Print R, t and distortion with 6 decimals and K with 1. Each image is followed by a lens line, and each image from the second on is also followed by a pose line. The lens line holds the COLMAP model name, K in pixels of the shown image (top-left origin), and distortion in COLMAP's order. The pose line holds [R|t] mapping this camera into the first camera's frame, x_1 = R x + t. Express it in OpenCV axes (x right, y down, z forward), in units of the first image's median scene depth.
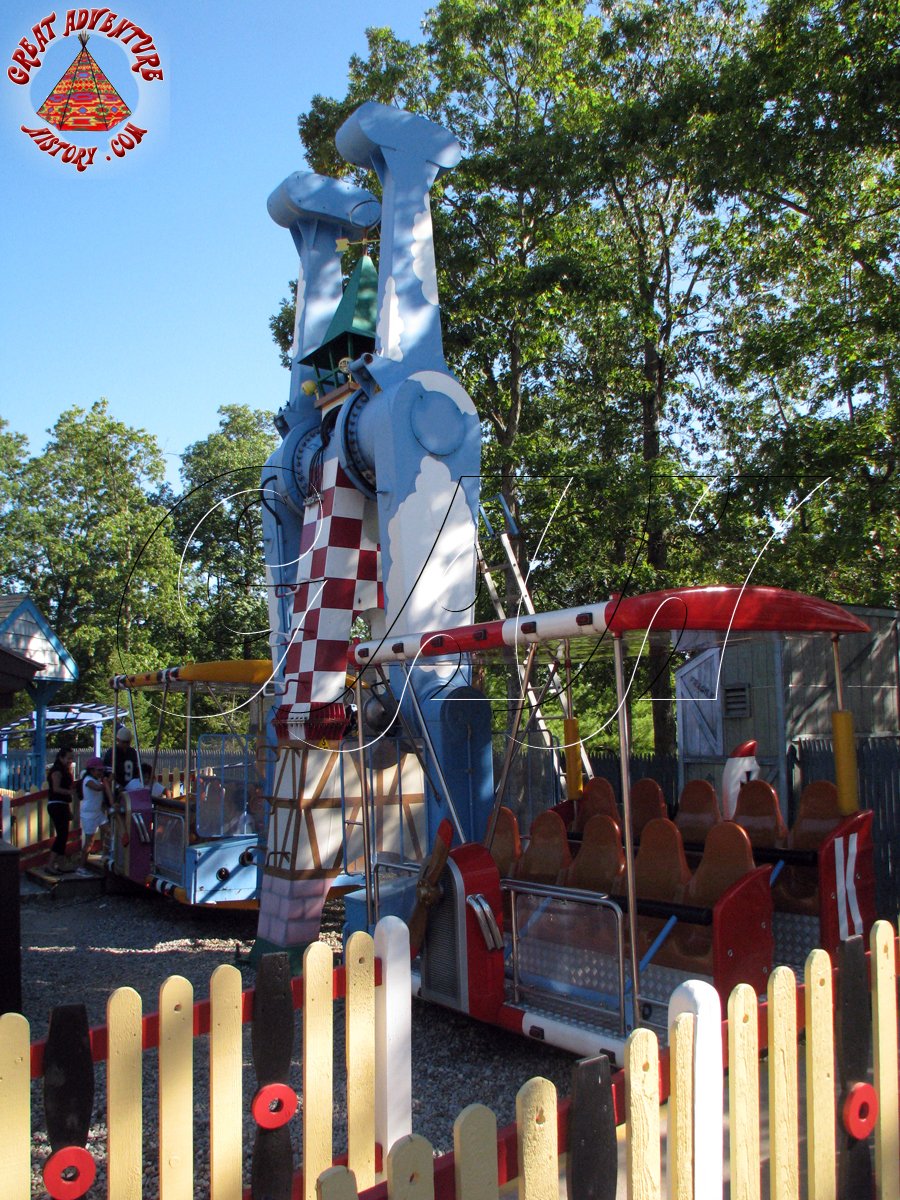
lens RADIAL K [[1008.0, 0, 450.0], [0, 1008.0, 600.0], [0, 0, 1]] dist [-0.119385, 0.002800]
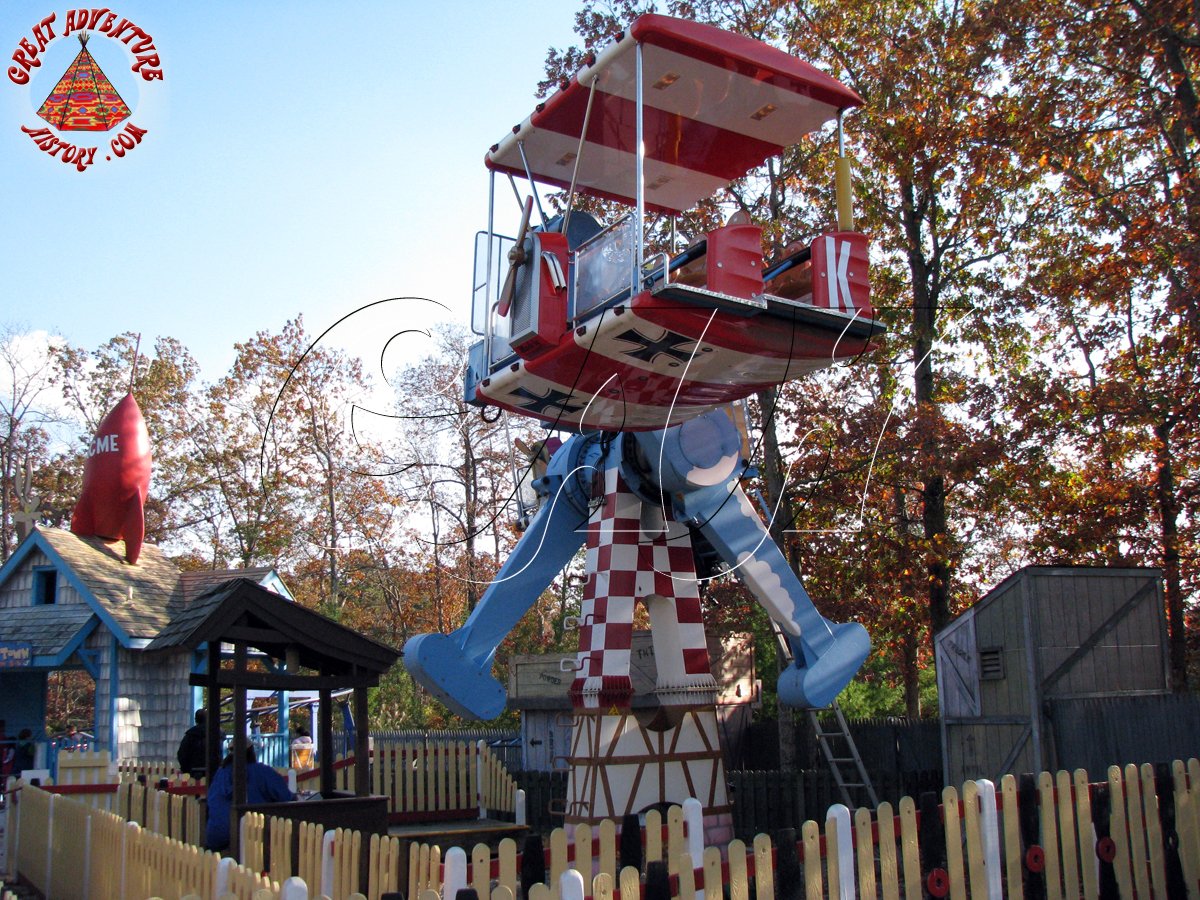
lens RADIAL K [[1517.3, 0, 600.0], [0, 1517.3, 450.0], [0, 0, 1]] dist [-0.141298, 0.063279]
pose [[0.997007, -0.030802, -0.070912, -0.005497], [0.027995, 0.998798, -0.040241, -0.092724], [0.072066, 0.038136, 0.996671, -0.789467]]
